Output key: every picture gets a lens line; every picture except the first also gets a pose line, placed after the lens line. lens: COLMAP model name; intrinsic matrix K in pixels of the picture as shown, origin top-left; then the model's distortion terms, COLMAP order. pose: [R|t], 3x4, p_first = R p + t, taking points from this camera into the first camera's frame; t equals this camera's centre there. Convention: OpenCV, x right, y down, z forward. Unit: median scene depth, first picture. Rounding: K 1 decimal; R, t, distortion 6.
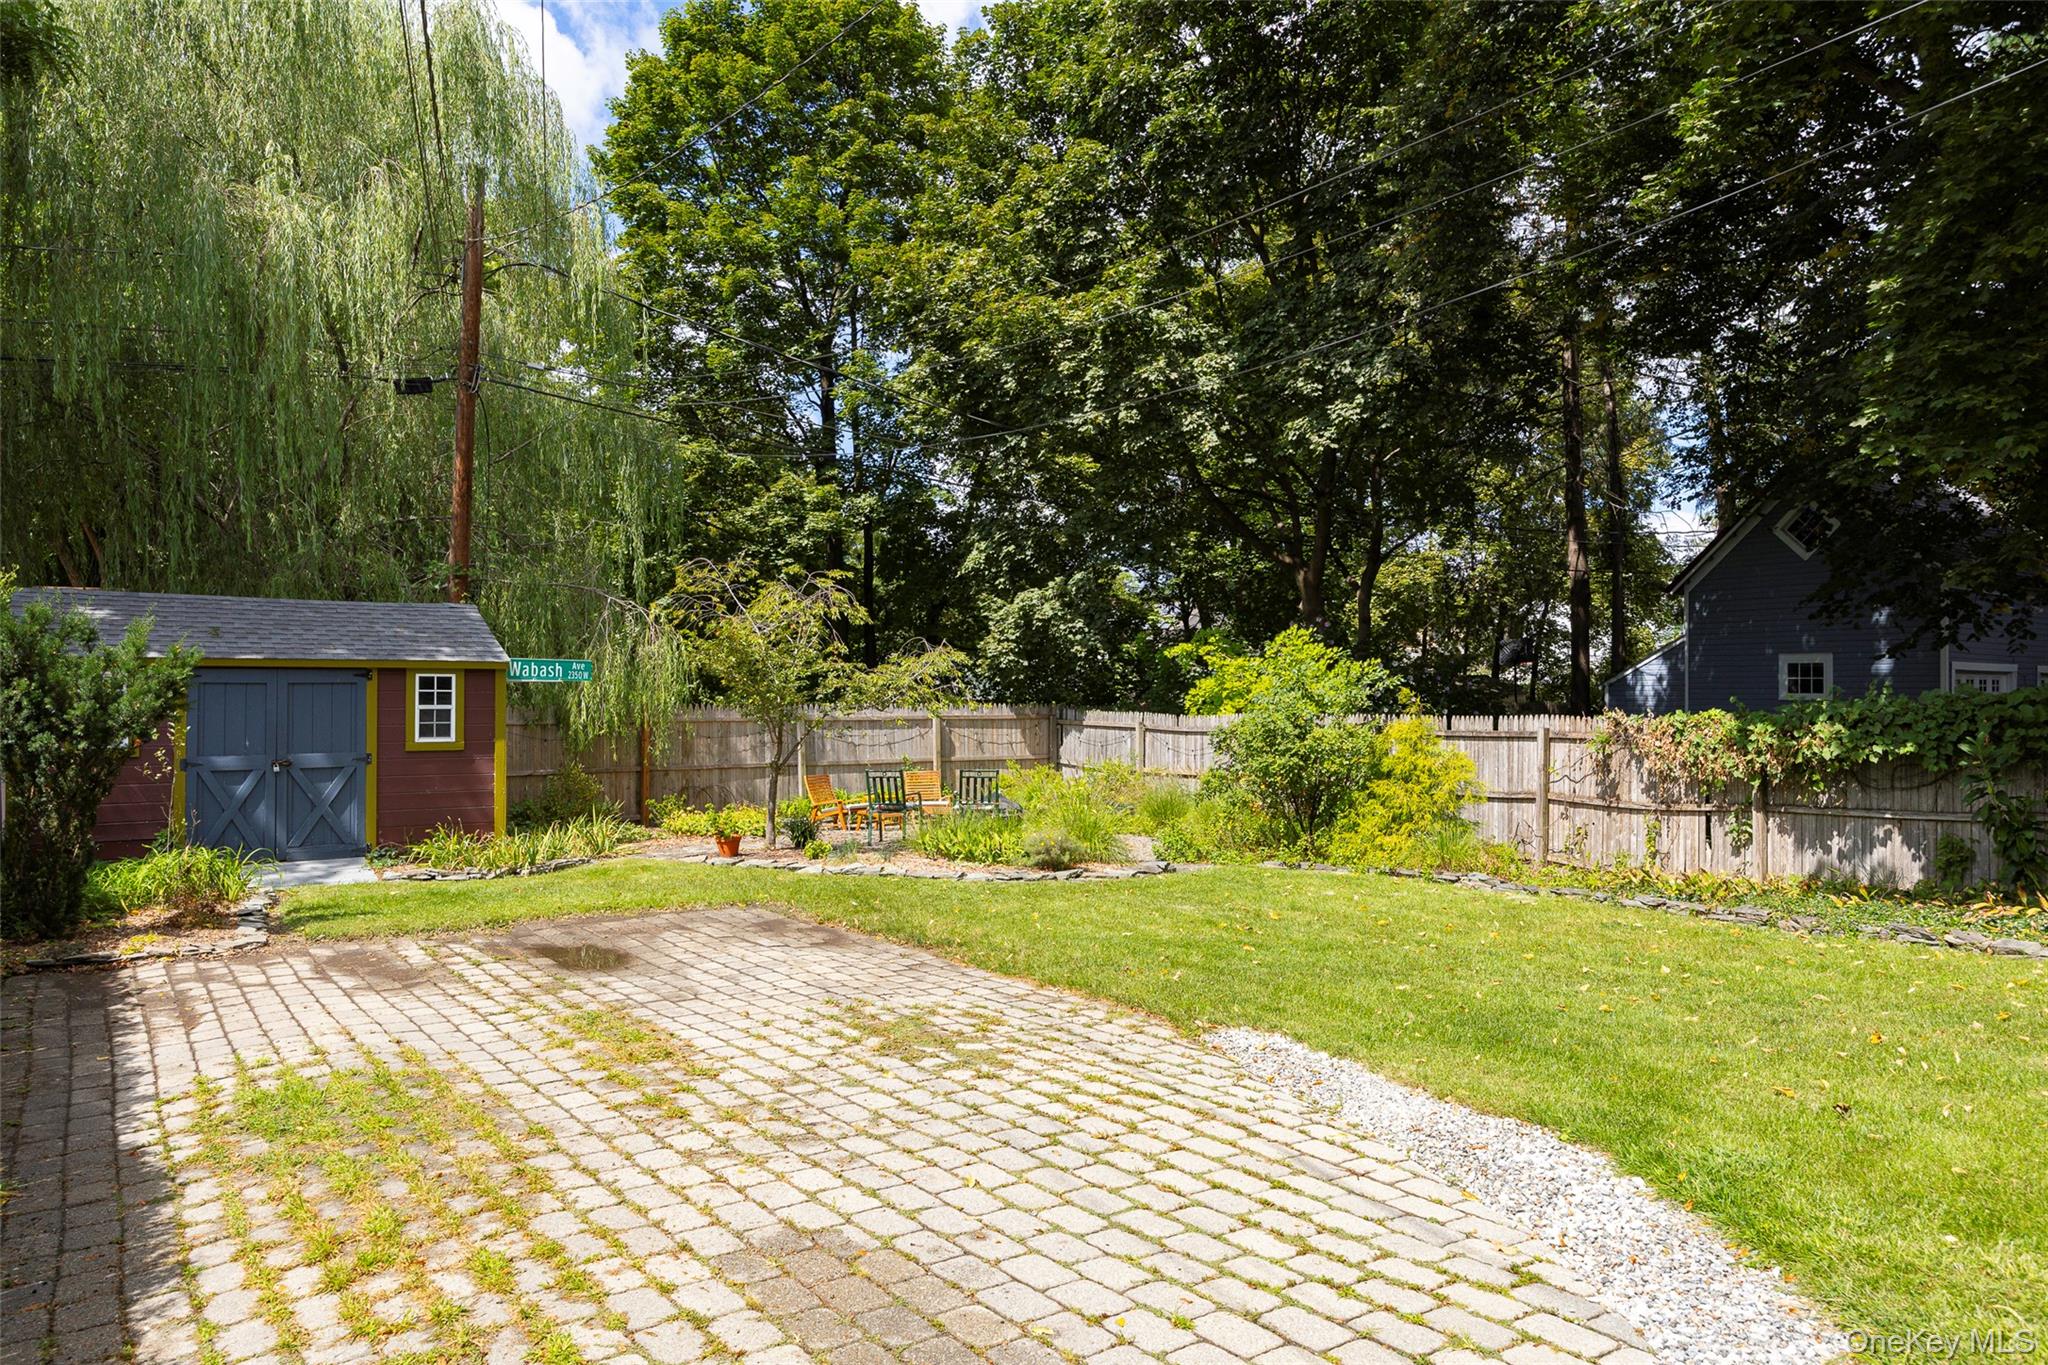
lens RADIAL K [[1368.9, 0, 1026.7], [0, 1368.9, 689.4], [0, 0, 1]] dist [0.000704, 0.000009]
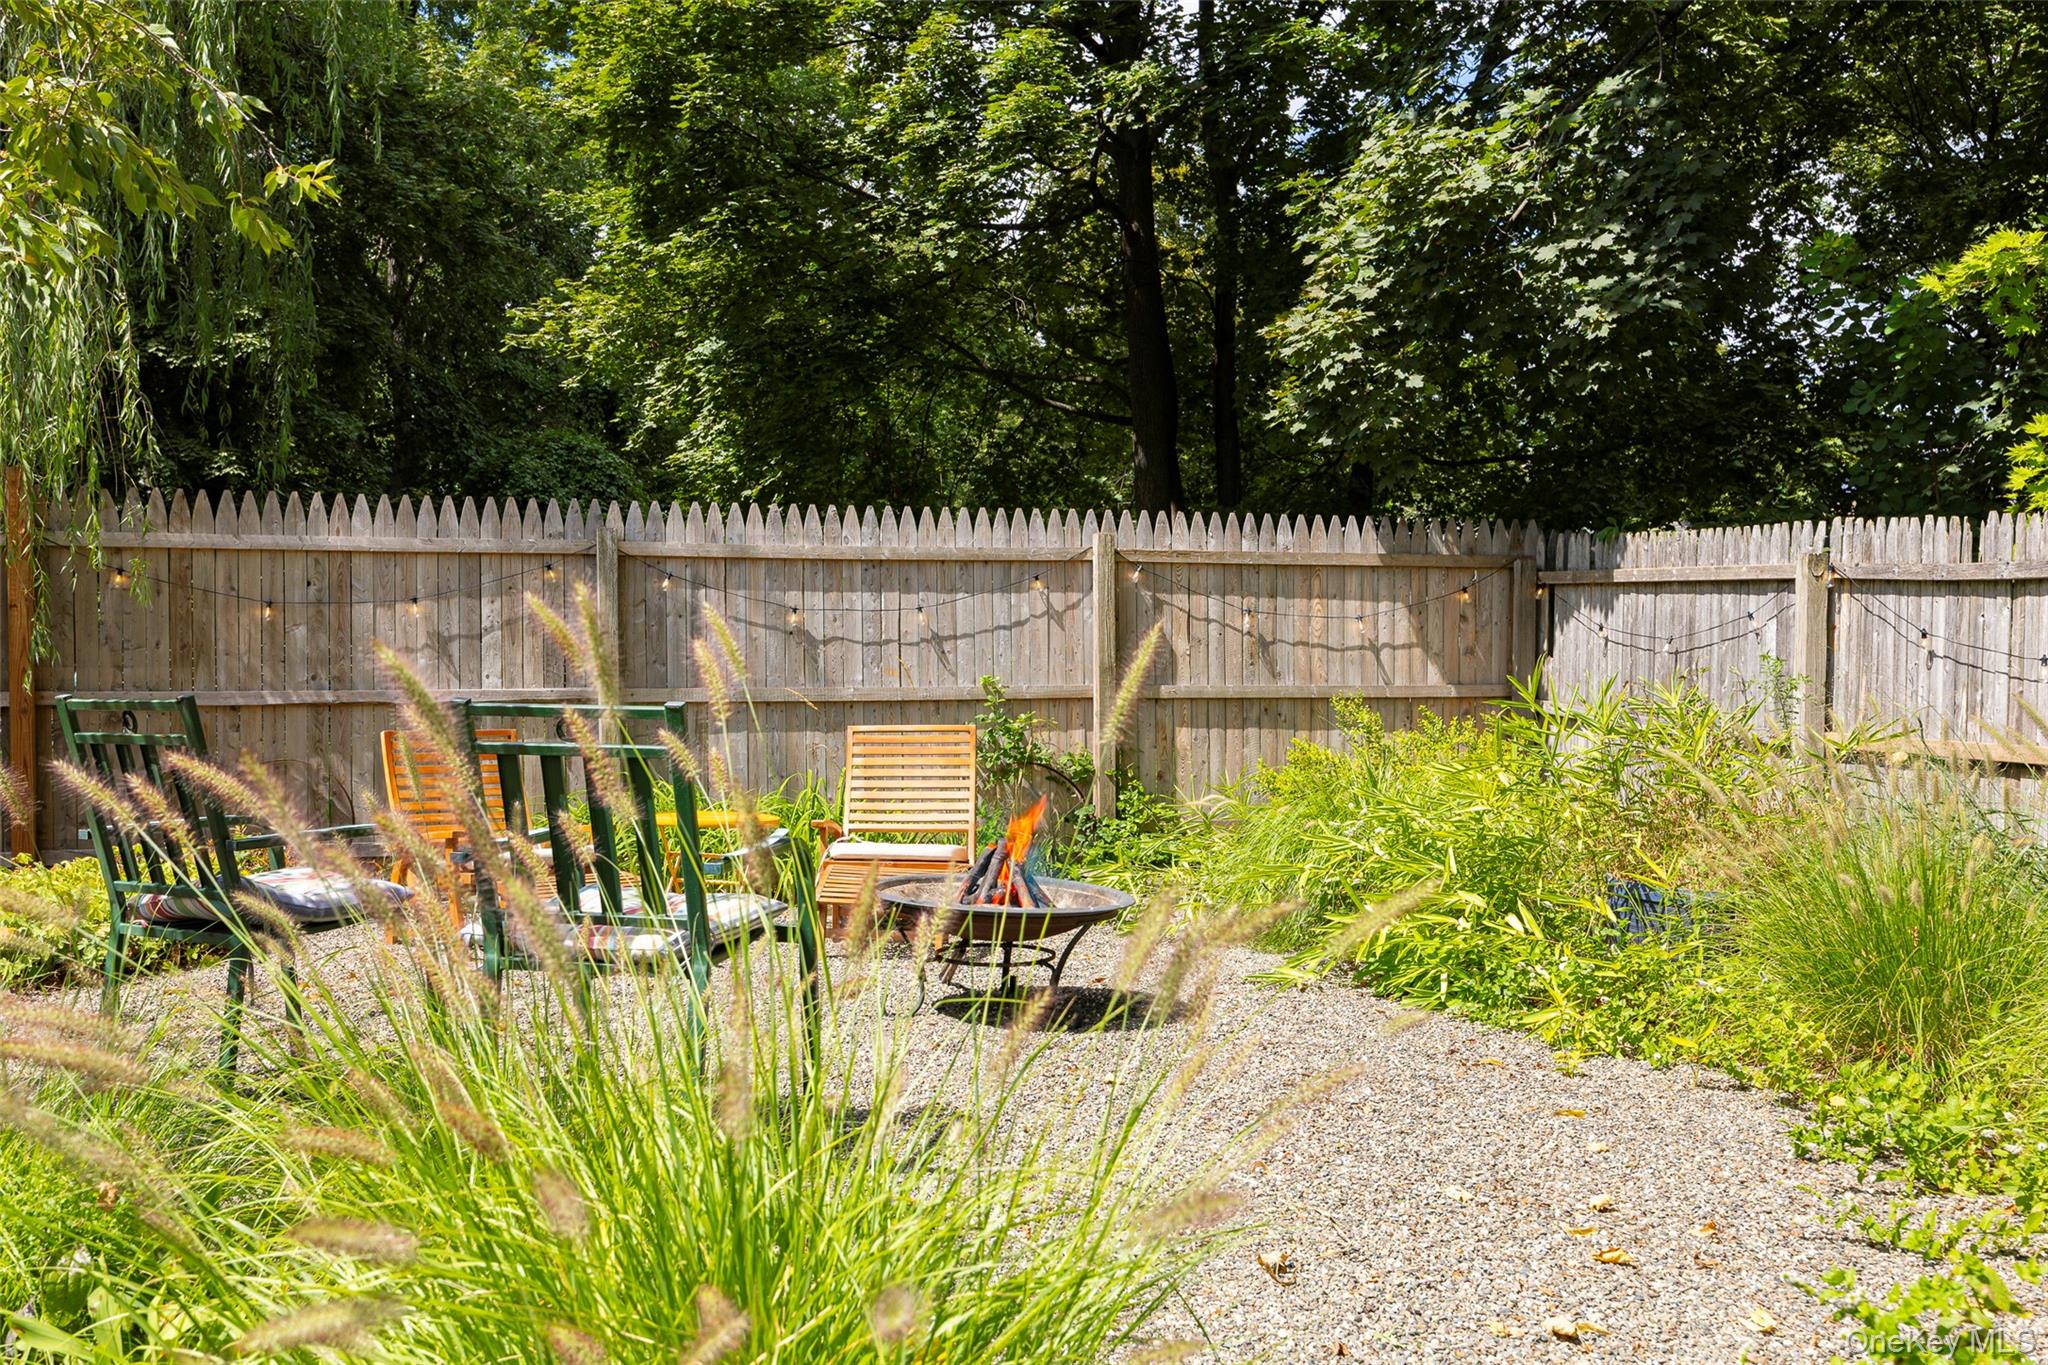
lens RADIAL K [[1975.8, 0, 1019.8], [0, 1975.8, 679.0], [0, 0, 1]] dist [0.025423, 0.000000]
pose [[0.945038, 0.009523, -0.326822, 0.061169], [0.000625, 0.999521, 0.030930, 0.033970], [0.326960, -0.029434, 0.944580, 0.568786]]
